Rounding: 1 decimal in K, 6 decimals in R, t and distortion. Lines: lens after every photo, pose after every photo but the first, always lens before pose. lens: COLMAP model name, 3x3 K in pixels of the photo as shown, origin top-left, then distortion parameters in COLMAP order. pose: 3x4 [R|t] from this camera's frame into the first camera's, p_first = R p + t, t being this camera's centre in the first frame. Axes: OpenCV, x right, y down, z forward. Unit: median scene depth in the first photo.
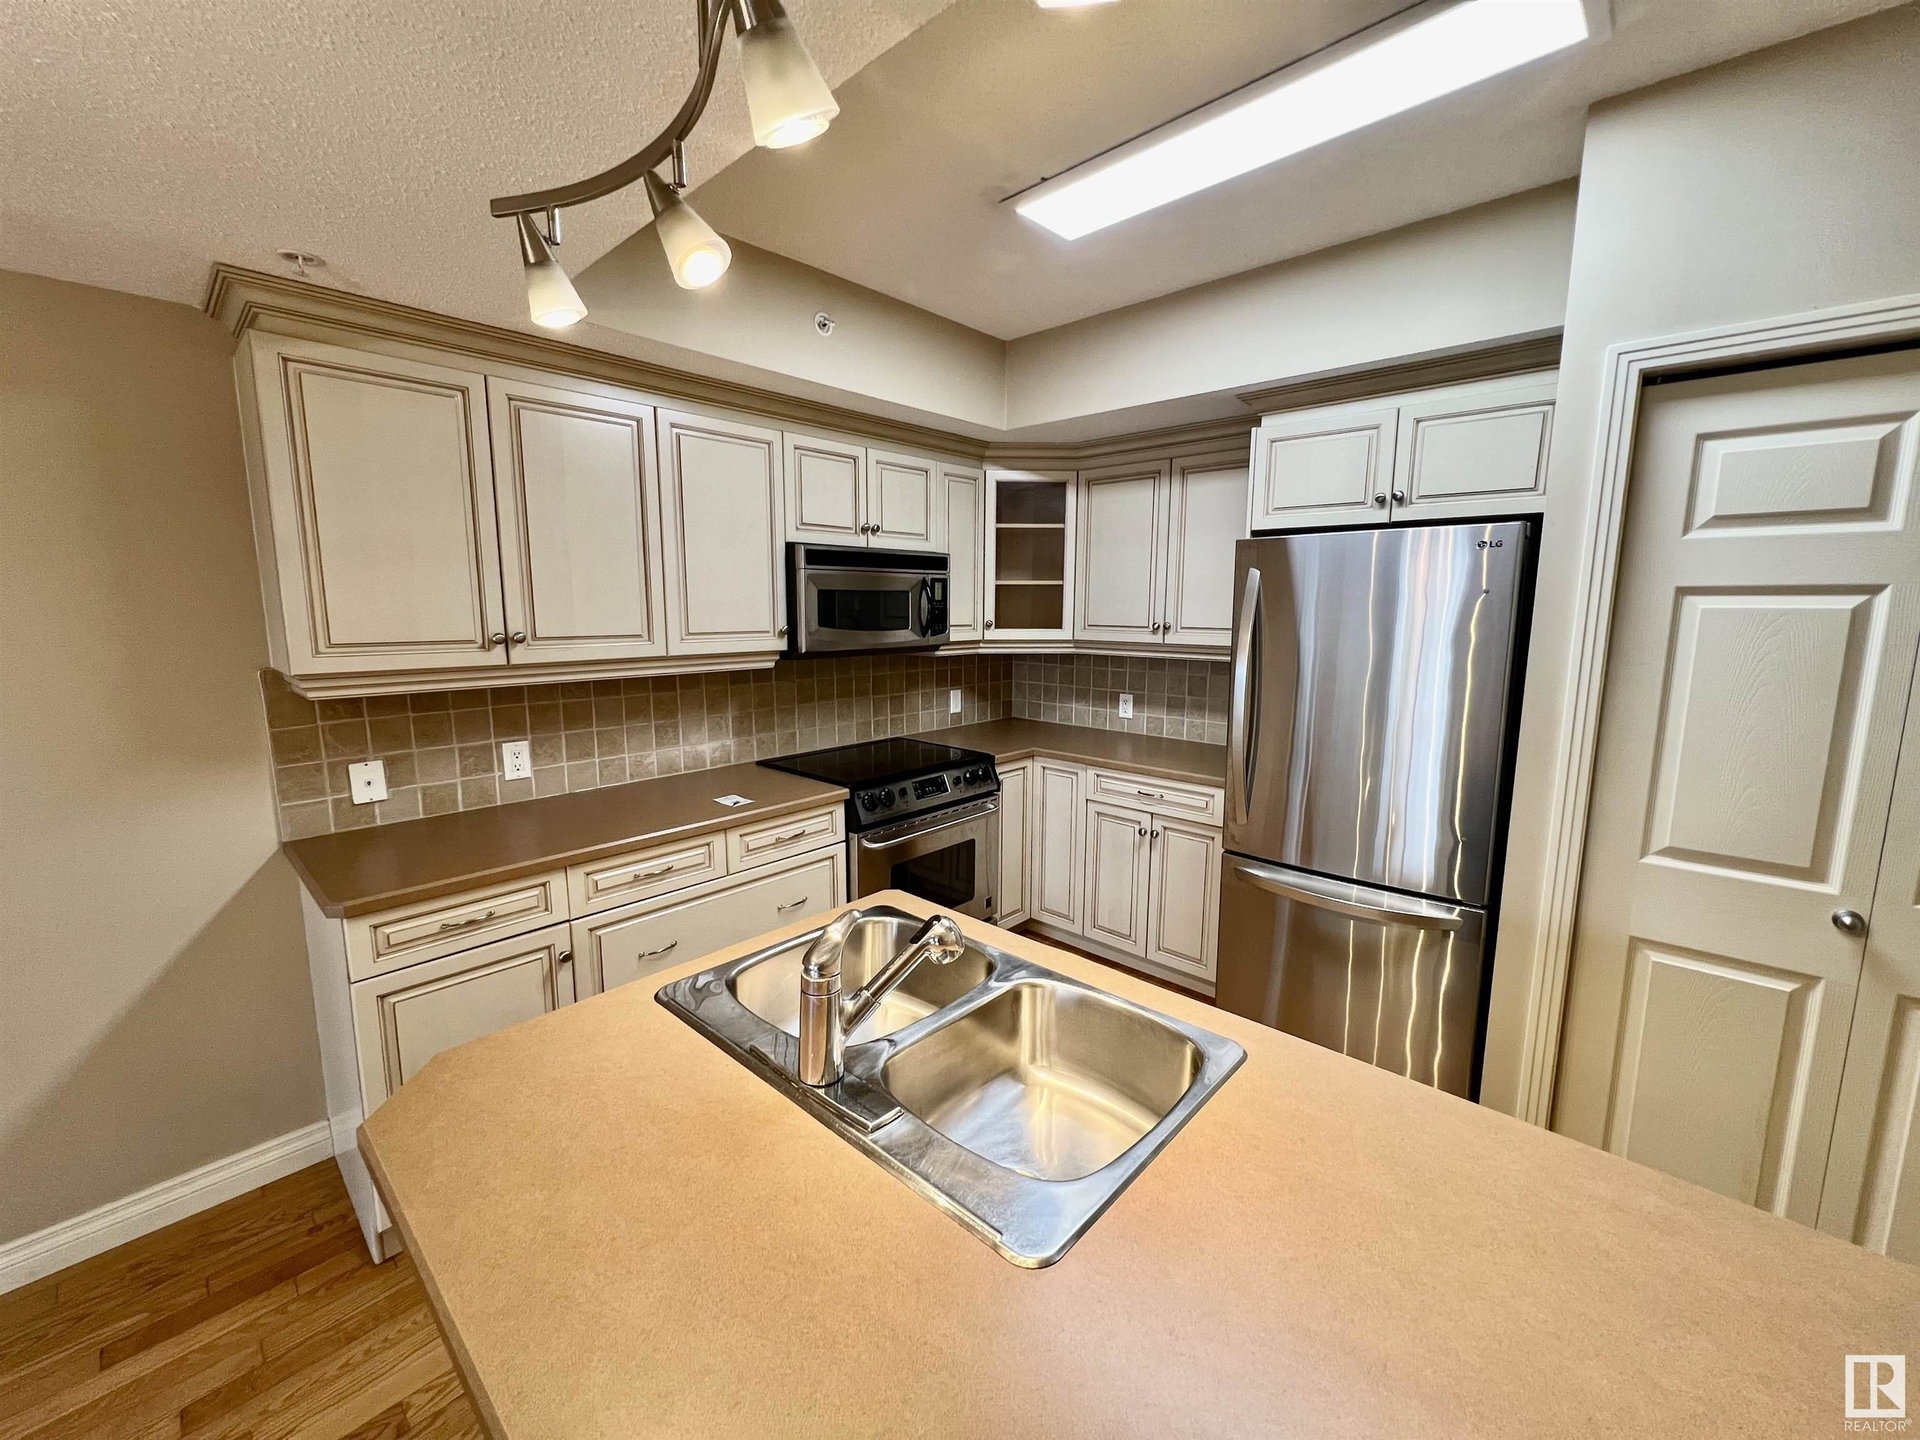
lens RADIAL K [[769.4, 0, 956.6], [0, 769.4, 720.8], [0, 0, 1]] dist [-0.000665, 0.000066]
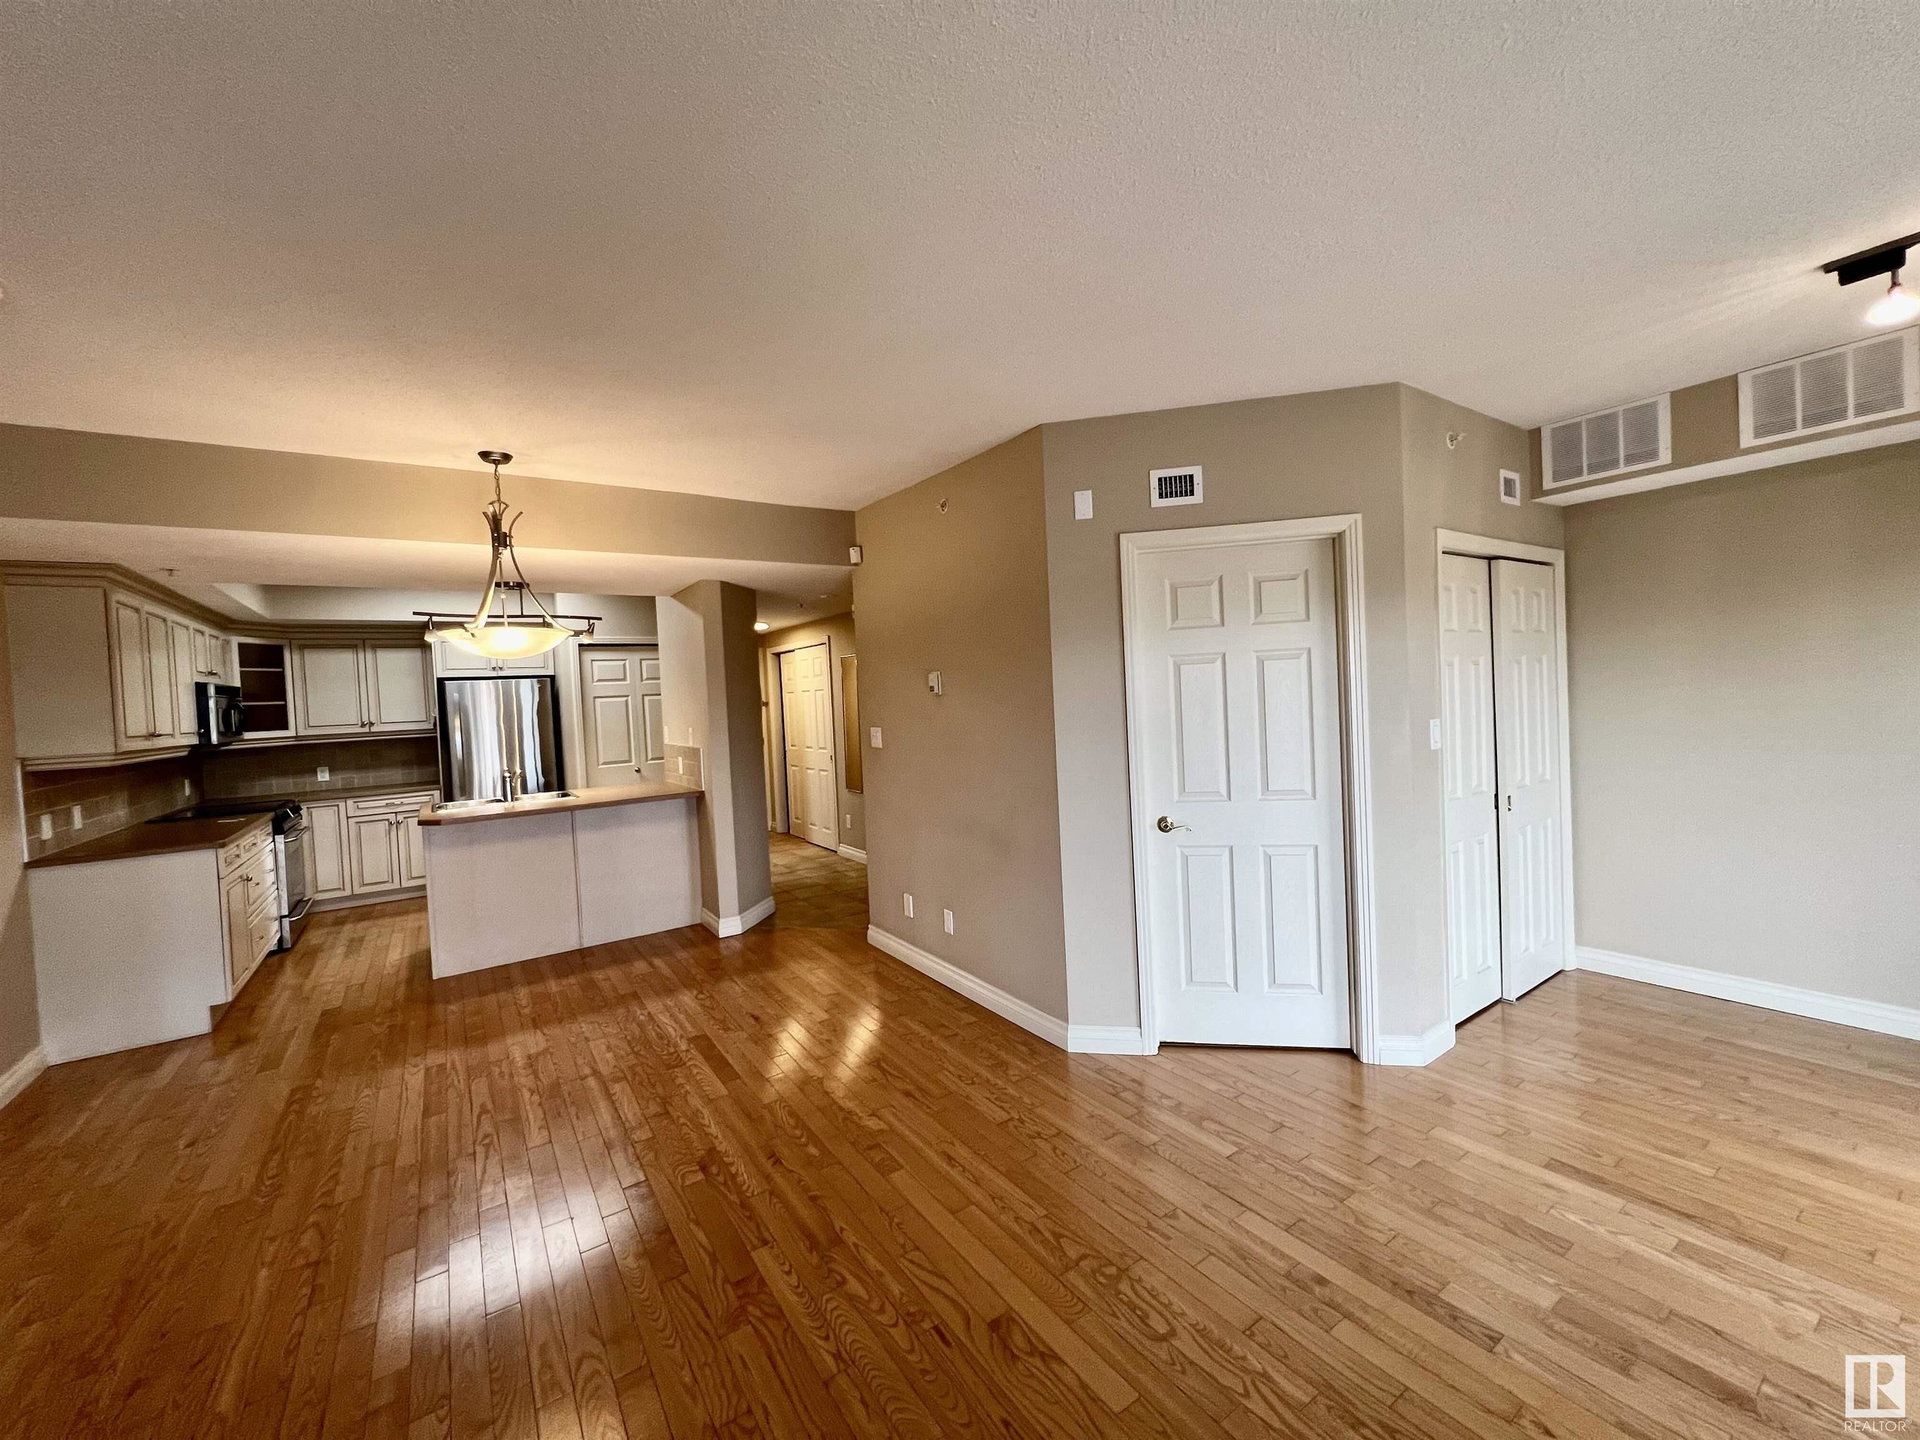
lens RADIAL K [[767.5, 0, 957.4], [0, 767.5, 714.6], [0, 0, 1]] dist [-0.002501, 0.001024]
pose [[0.230152, -0.041500, 0.972269, -1.349802], [0.195795, 0.980635, -0.004491, 0.165040], [-0.953255, 0.191399, 0.233821, -0.923915]]
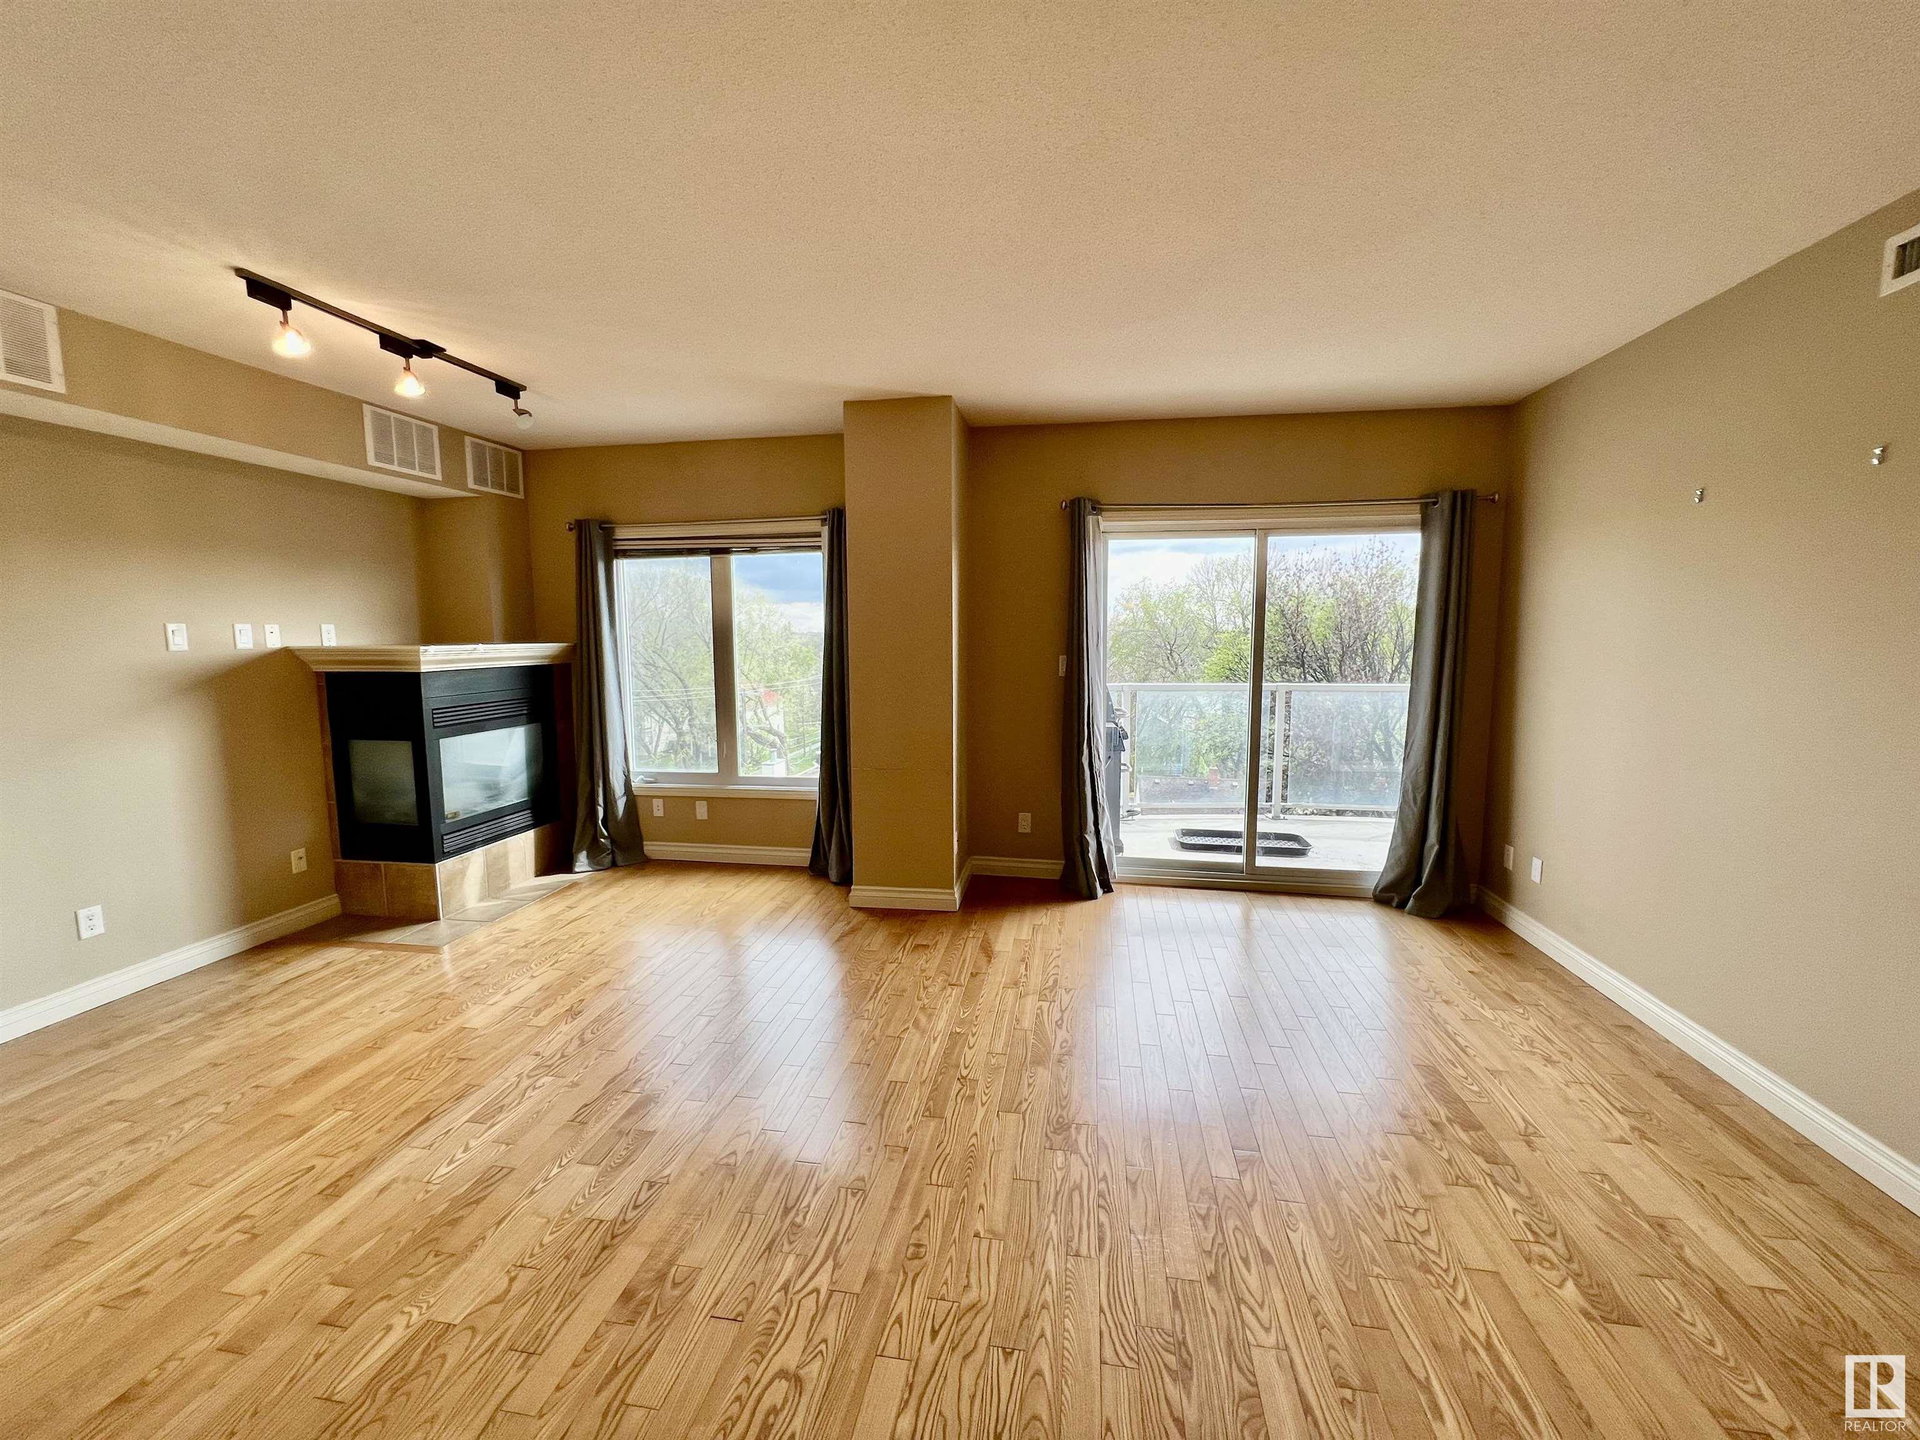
lens RADIAL K [[766.2, 0, 956.0], [0, 766.2, 715.1], [0, 0, 1]] dist [-0.000890, 0.000094]
pose [[-0.840975, 0.055599, -0.538210, -0.616519], [-0.082472, 0.969912, 0.229062, 0.109820], [0.534752, 0.237023, -0.811086, -0.486623]]
